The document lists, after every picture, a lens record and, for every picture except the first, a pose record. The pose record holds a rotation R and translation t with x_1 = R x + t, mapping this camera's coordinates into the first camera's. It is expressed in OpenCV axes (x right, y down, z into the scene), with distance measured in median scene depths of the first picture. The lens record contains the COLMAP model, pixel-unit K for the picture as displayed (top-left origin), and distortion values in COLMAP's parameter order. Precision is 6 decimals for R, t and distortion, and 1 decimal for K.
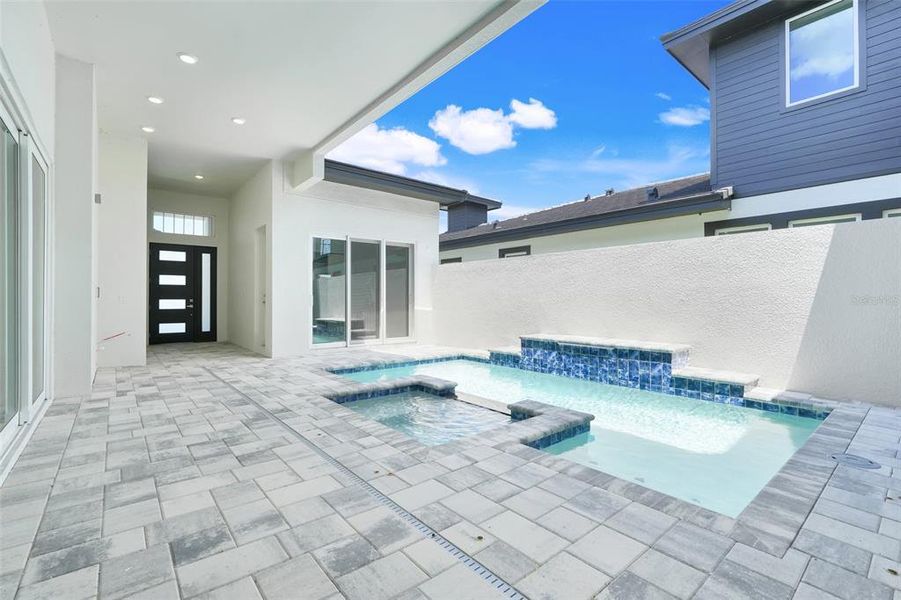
lens RADIAL K [[402.6, 0, 445.4], [0, 402.6, 300.3], [0, 0, 1]] dist [-0.017515, 0.010957]
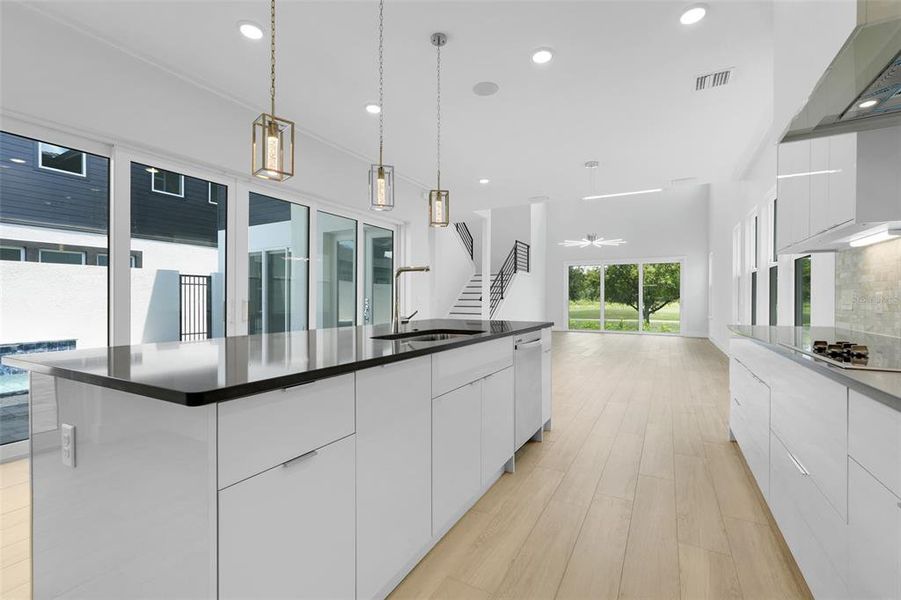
lens RADIAL K [[402.6, 0, 445.4], [0, 402.6, 300.3], [0, 0, 1]] dist [-0.017515, 0.010957]
pose [[-0.343332, -0.000169, 0.939214, -1.079761], [0.004078, 0.999990, 0.001670, -0.011929], [-0.939205, 0.004404, -0.343328, 0.169931]]
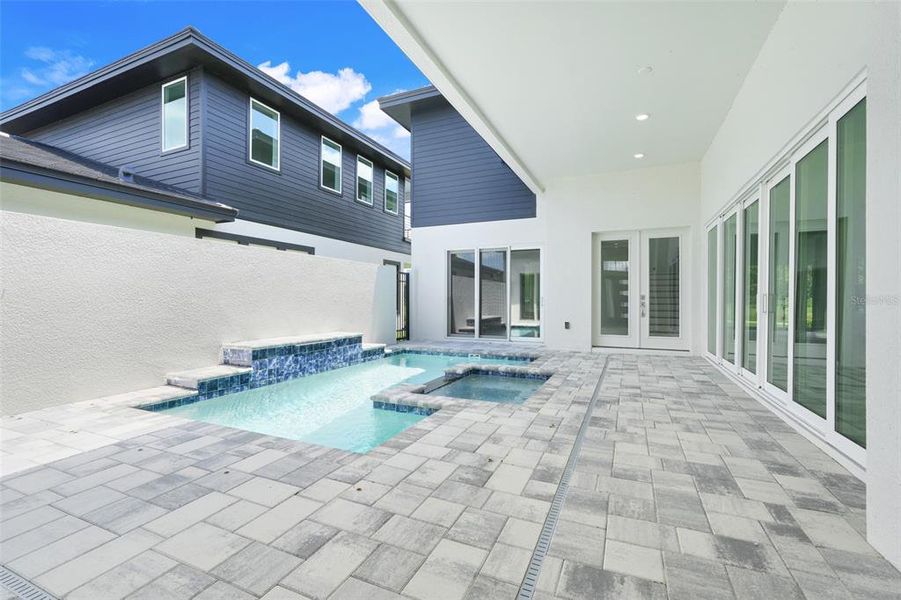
lens RADIAL K [[402.6, 0, 445.4], [0, 402.6, 300.3], [0, 0, 1]] dist [-0.017515, 0.010957]
pose [[-0.432339, -0.002378, 0.901708, -0.765178], [-0.001397, 0.999997, 0.001967, -0.005072], [-0.901710, -0.000409, -0.432341, 1.113228]]
